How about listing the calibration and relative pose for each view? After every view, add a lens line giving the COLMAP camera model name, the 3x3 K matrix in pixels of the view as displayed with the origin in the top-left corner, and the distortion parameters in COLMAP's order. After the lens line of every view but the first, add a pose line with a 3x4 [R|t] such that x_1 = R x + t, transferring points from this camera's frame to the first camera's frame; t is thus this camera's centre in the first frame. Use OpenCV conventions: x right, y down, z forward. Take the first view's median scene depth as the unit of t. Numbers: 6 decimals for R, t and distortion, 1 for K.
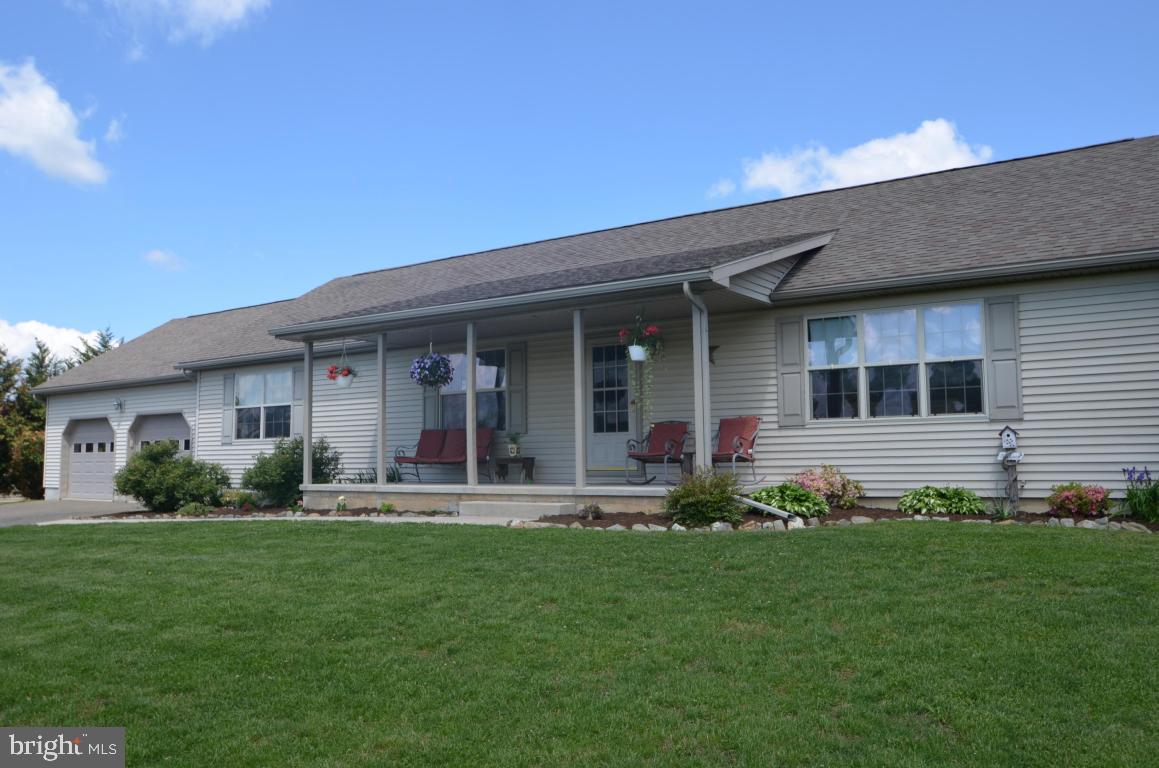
lens RADIAL K [[933.4, 0, 568.1], [0, 933.4, 382.6], [0, 0, 1]] dist [-0.068733, 0.020245]
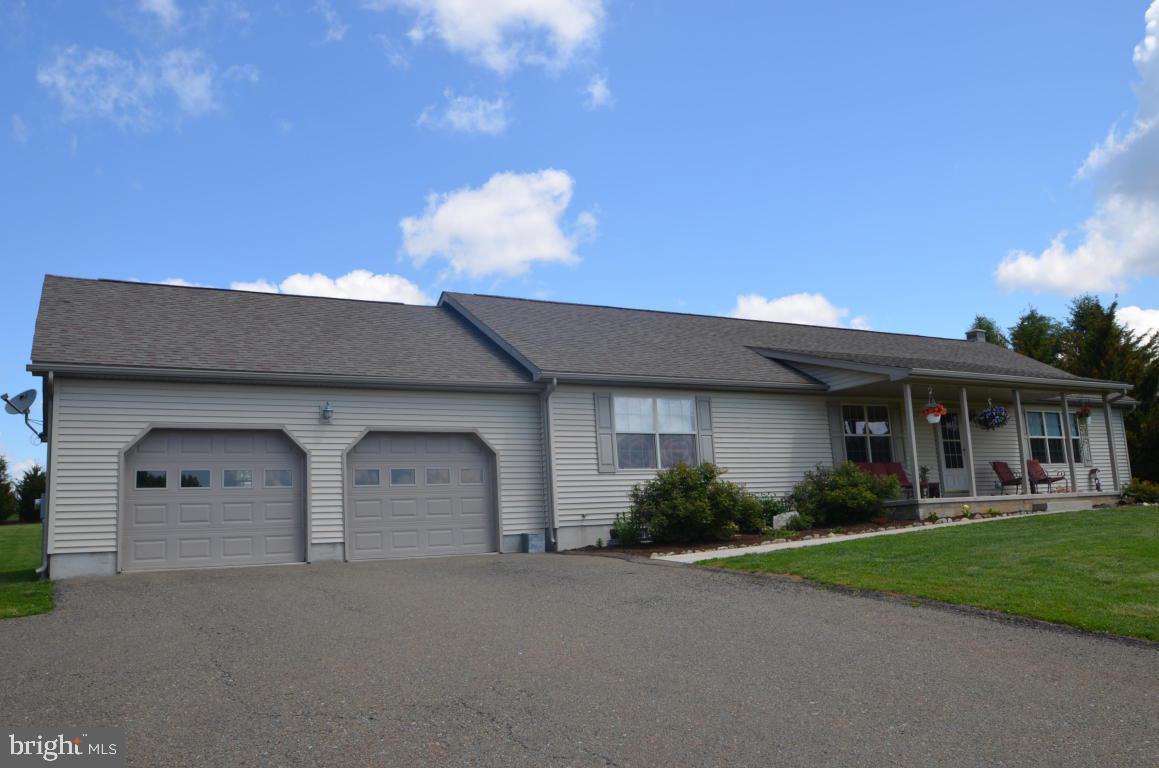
lens RADIAL K [[933.4, 0, 568.1], [0, 933.4, 382.6], [0, 0, 1]] dist [-0.068733, 0.020245]
pose [[0.443250, 0.139098, 0.885540, -1.644087], [-0.030135, 0.989641, -0.140365, 0.149006], [-0.895892, 0.035531, 0.442850, 0.904495]]
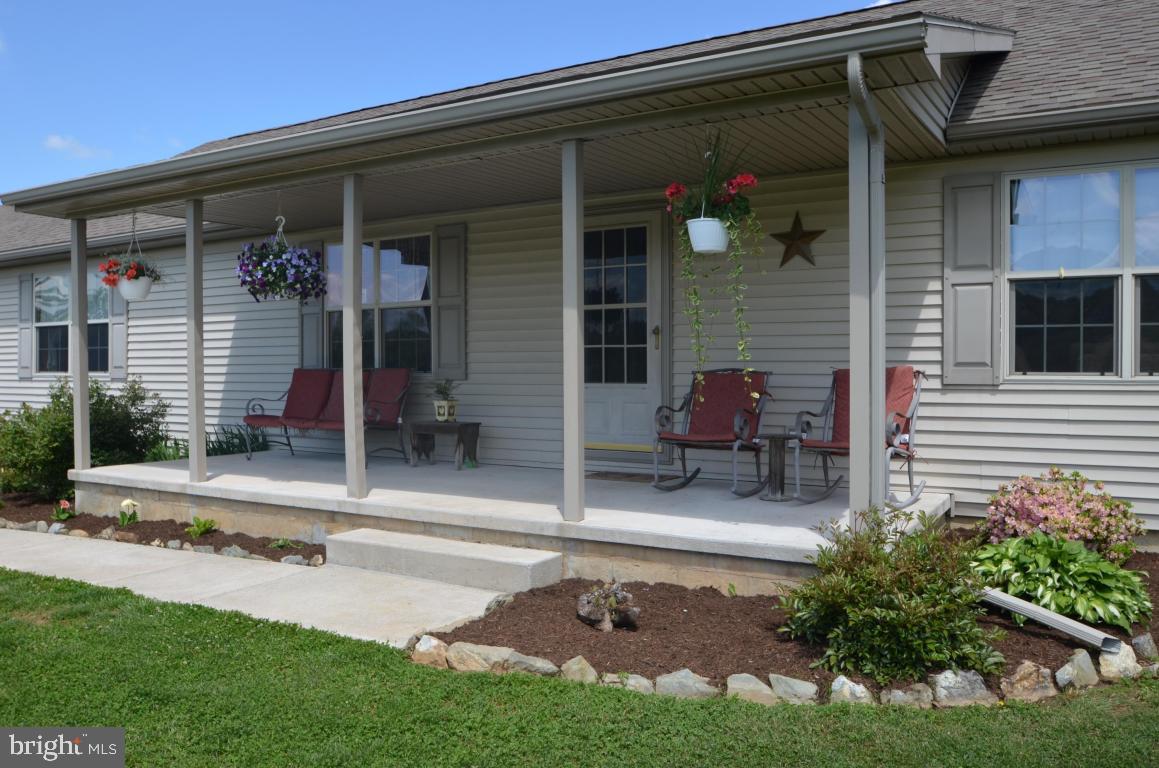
lens RADIAL K [[933.4, 0, 568.1], [0, 933.4, 382.6], [0, 0, 1]] dist [-0.068733, 0.020245]
pose [[0.998572, 0.005247, 0.053166, -0.012589], [-0.010707, 0.994630, 0.102938, -0.005262], [-0.052341, -0.103360, 0.993266, 0.445752]]
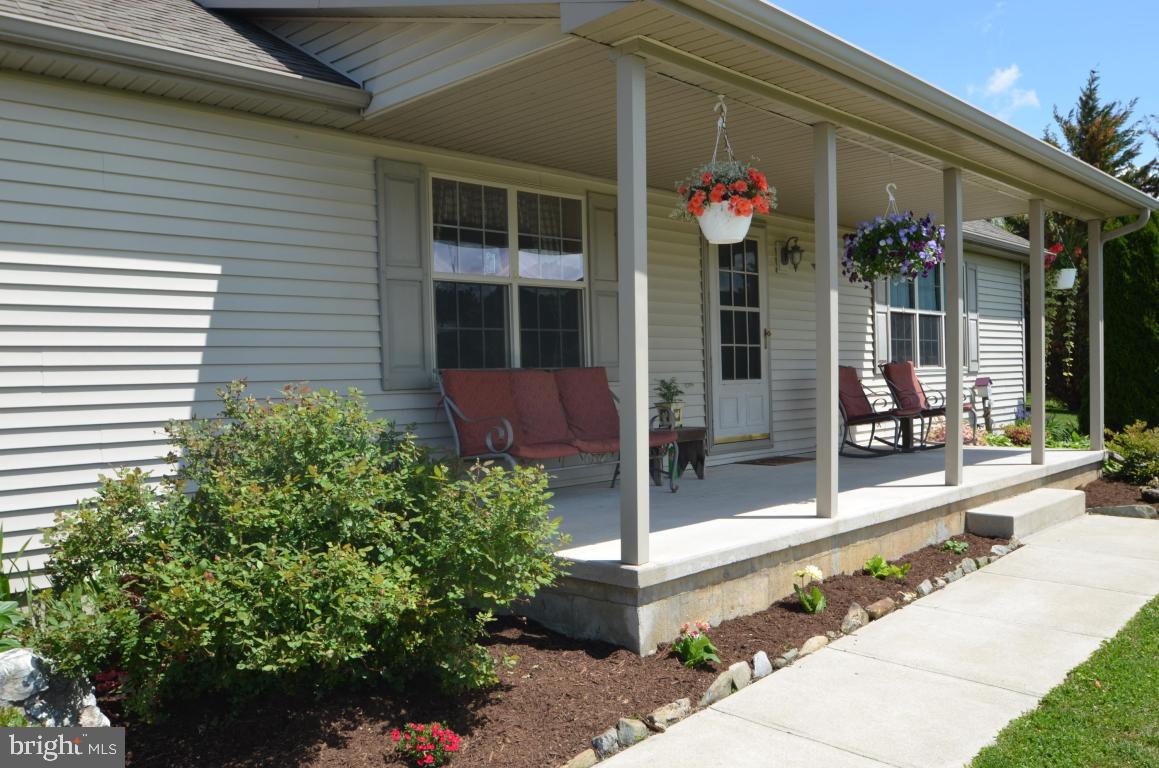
lens RADIAL K [[933.4, 0, 568.1], [0, 933.4, 382.6], [0, 0, 1]] dist [-0.068733, 0.020245]
pose [[0.188309, 0.000305, 0.982110, -0.585430], [-0.063814, 0.997891, 0.011925, 0.055865], [-0.980034, -0.064918, 0.187931, 1.010775]]
